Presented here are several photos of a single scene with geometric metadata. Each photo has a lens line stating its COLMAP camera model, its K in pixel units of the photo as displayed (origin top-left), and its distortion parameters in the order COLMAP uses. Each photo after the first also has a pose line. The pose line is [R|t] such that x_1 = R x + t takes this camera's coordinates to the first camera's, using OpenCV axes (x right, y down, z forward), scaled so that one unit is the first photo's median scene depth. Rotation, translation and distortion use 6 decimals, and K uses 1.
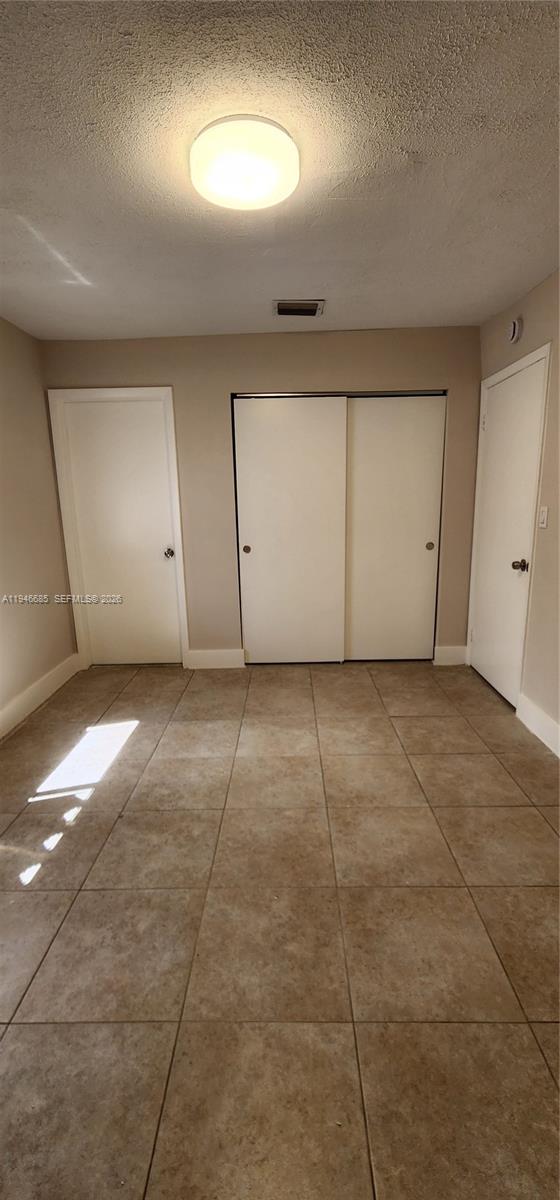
lens RADIAL K [[495.5, 0, 282.3], [0, 495.5, 597.9], [0, 0, 1]] dist [0.000887, 0.000538]
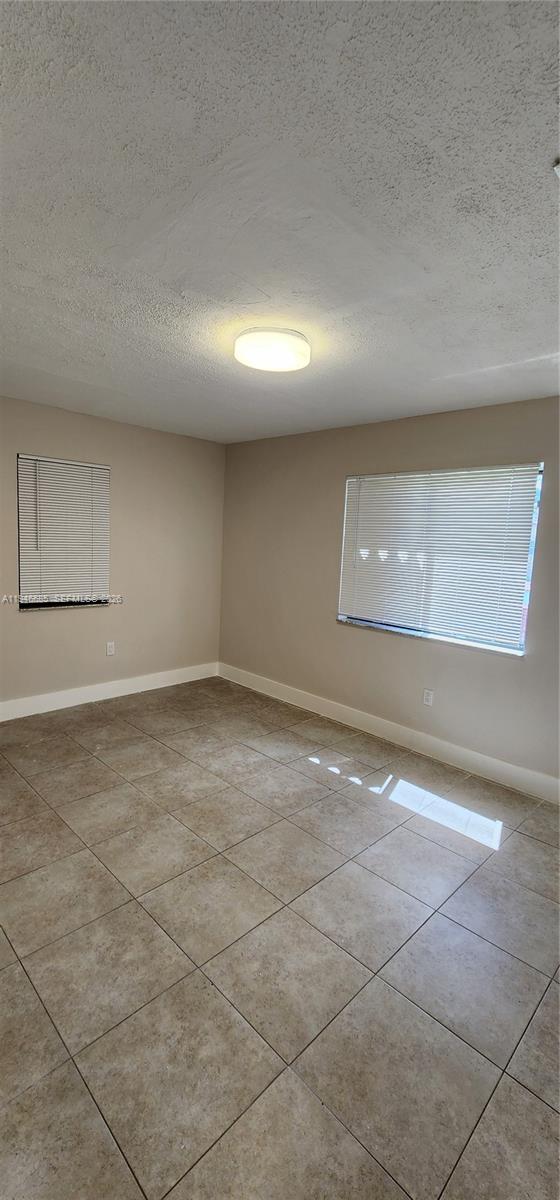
lens RADIAL K [[495.5, 0, 282.3], [0, 495.5, 597.9], [0, 0, 1]] dist [0.000887, 0.000538]
pose [[-0.694383, 0.081127, -0.715017, 0.730013], [-0.180960, 0.942008, 0.282620, -0.447935], [0.696481, 0.325636, -0.639434, 1.599309]]
